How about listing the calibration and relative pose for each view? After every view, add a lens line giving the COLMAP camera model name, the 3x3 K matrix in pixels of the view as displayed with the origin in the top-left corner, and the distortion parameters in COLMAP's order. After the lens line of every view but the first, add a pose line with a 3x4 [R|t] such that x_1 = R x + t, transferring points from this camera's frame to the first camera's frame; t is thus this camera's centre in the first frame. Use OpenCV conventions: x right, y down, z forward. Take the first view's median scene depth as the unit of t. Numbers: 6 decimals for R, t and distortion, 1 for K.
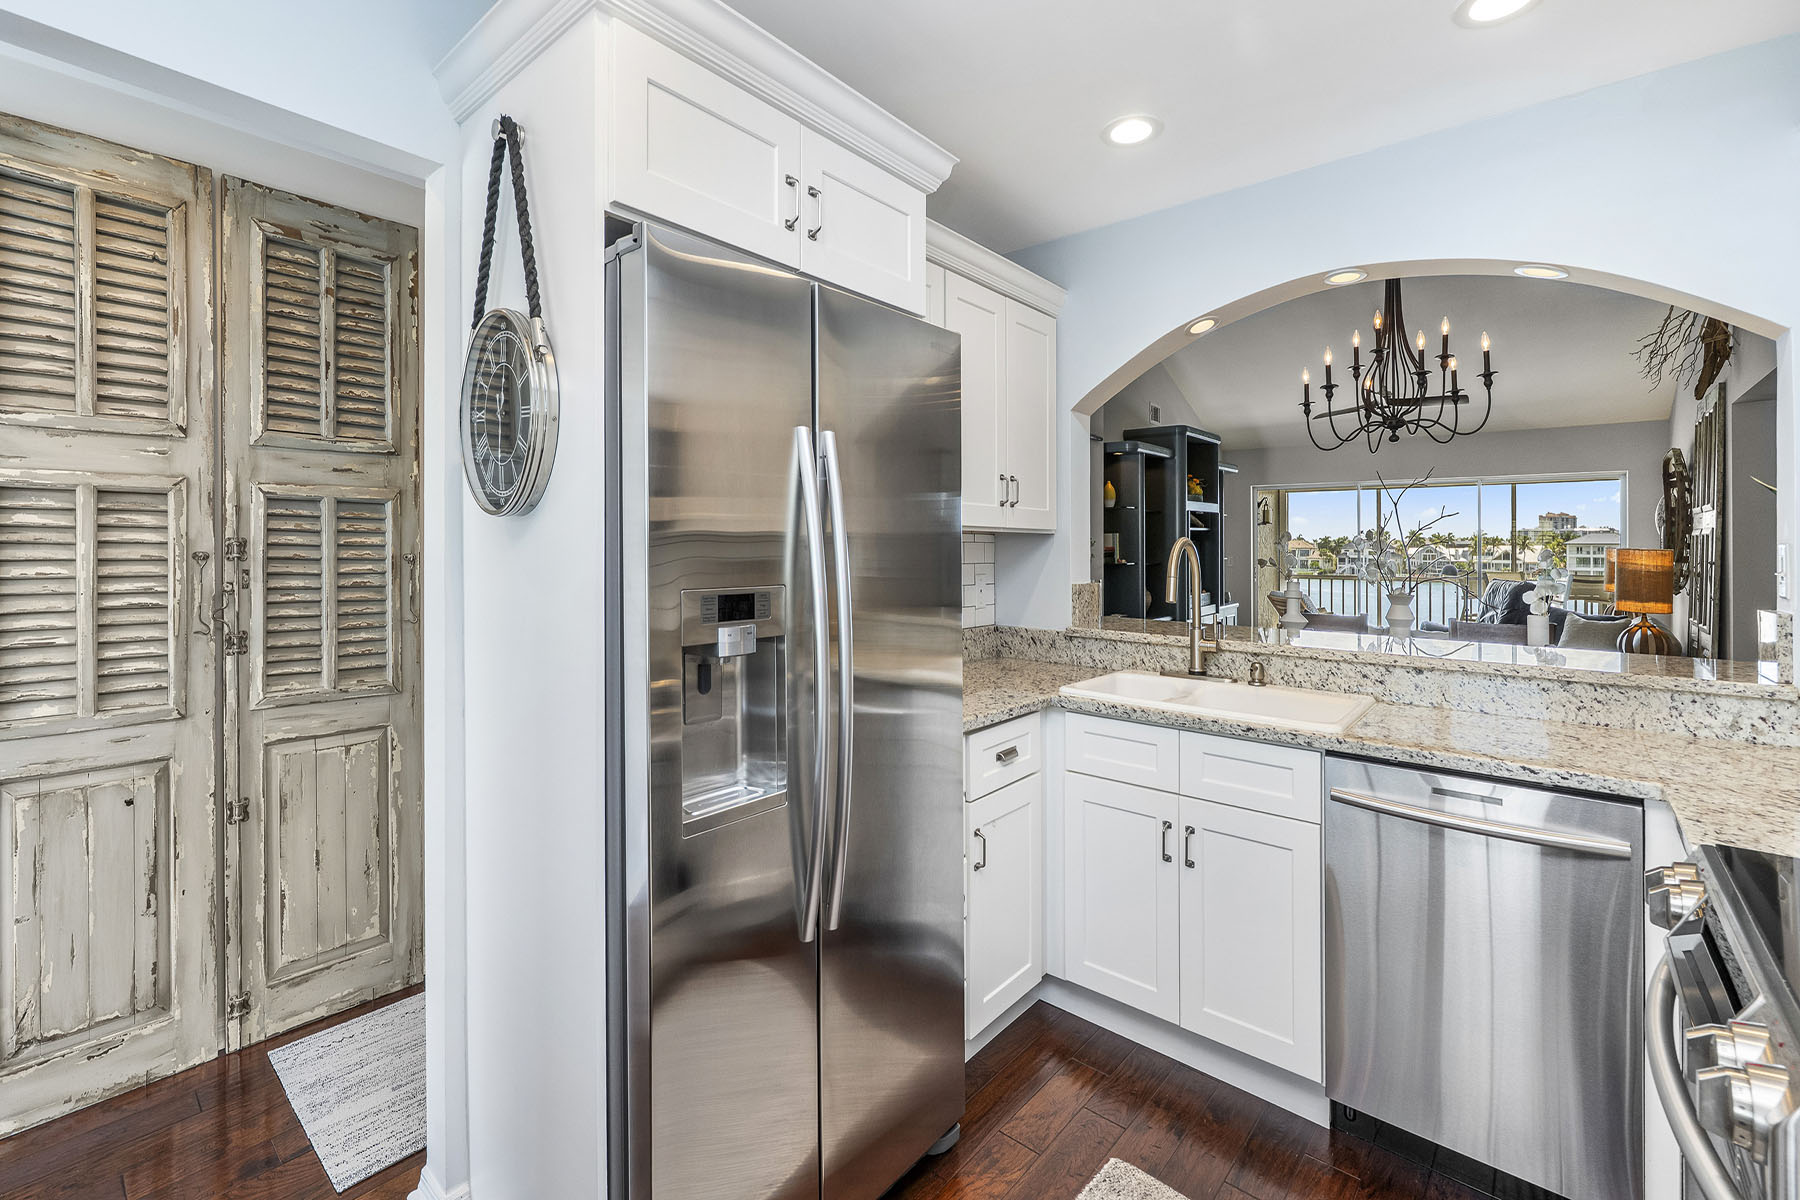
lens RADIAL K [[770.4, 0, 899.2], [0, 770.4, 538.1], [0, 0, 1]] dist [-0.006147, 0.000069]
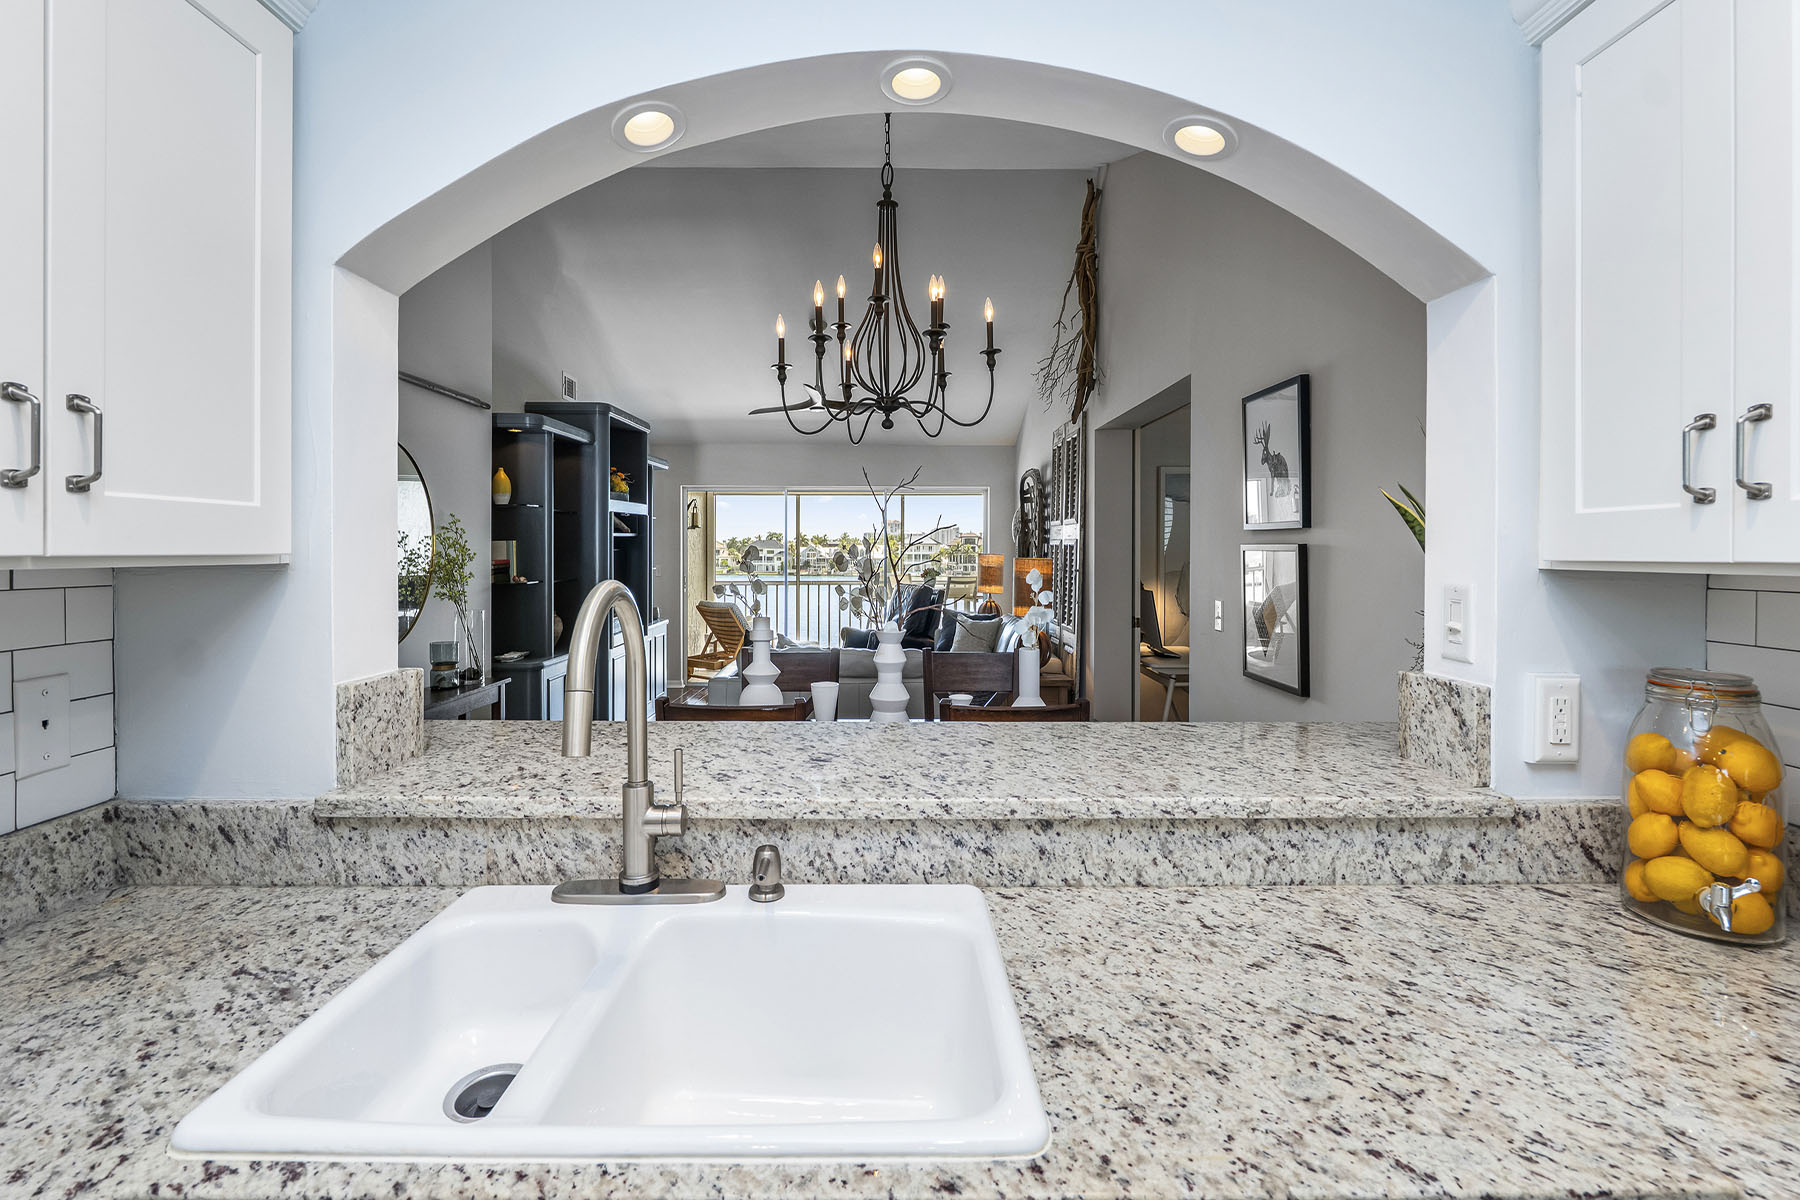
lens RADIAL K [[770.4, 0, 899.2], [0, 770.4, 538.1], [0, 0, 1]] dist [-0.006147, 0.000069]
pose [[0.751998, 0.002904, 0.659159, 0.158087], [-0.002663, 0.999996, -0.001367, -0.017417], [-0.659160, -0.000727, 0.752002, 0.432704]]
